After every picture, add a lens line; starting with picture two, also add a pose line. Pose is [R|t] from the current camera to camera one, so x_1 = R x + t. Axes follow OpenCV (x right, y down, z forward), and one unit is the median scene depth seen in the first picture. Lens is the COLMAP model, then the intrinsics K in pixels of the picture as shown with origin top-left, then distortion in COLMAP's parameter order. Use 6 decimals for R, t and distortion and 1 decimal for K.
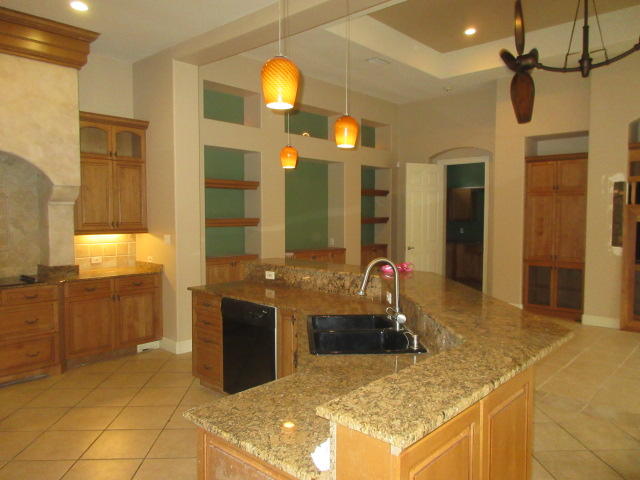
lens RADIAL K [[479.5, 0, 320.0], [0, 479.5, 240.0], [0, 0, 1]] dist [0.059863, 0.002704]
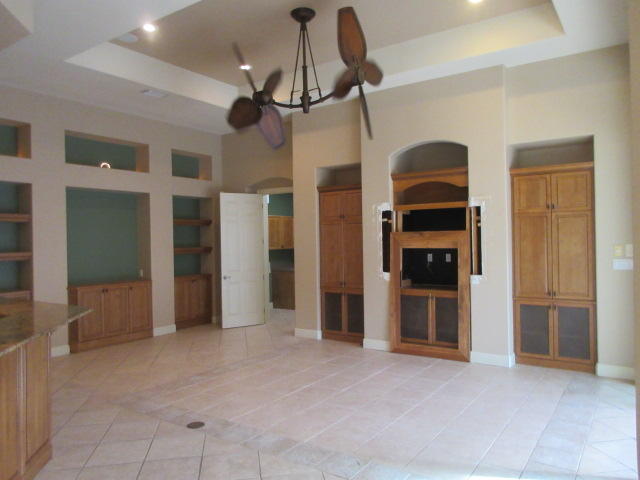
lens RADIAL K [[470.4, 0, 320.0], [0, 470.4, 240.0], [0, 0, 1]] dist [-0.002412, 0.005199]
pose [[0.994628, -0.017940, 0.101944, 0.360004], [0.023830, 0.998098, -0.056856, -0.001297], [-0.100730, 0.058980, 0.993164, 0.007693]]
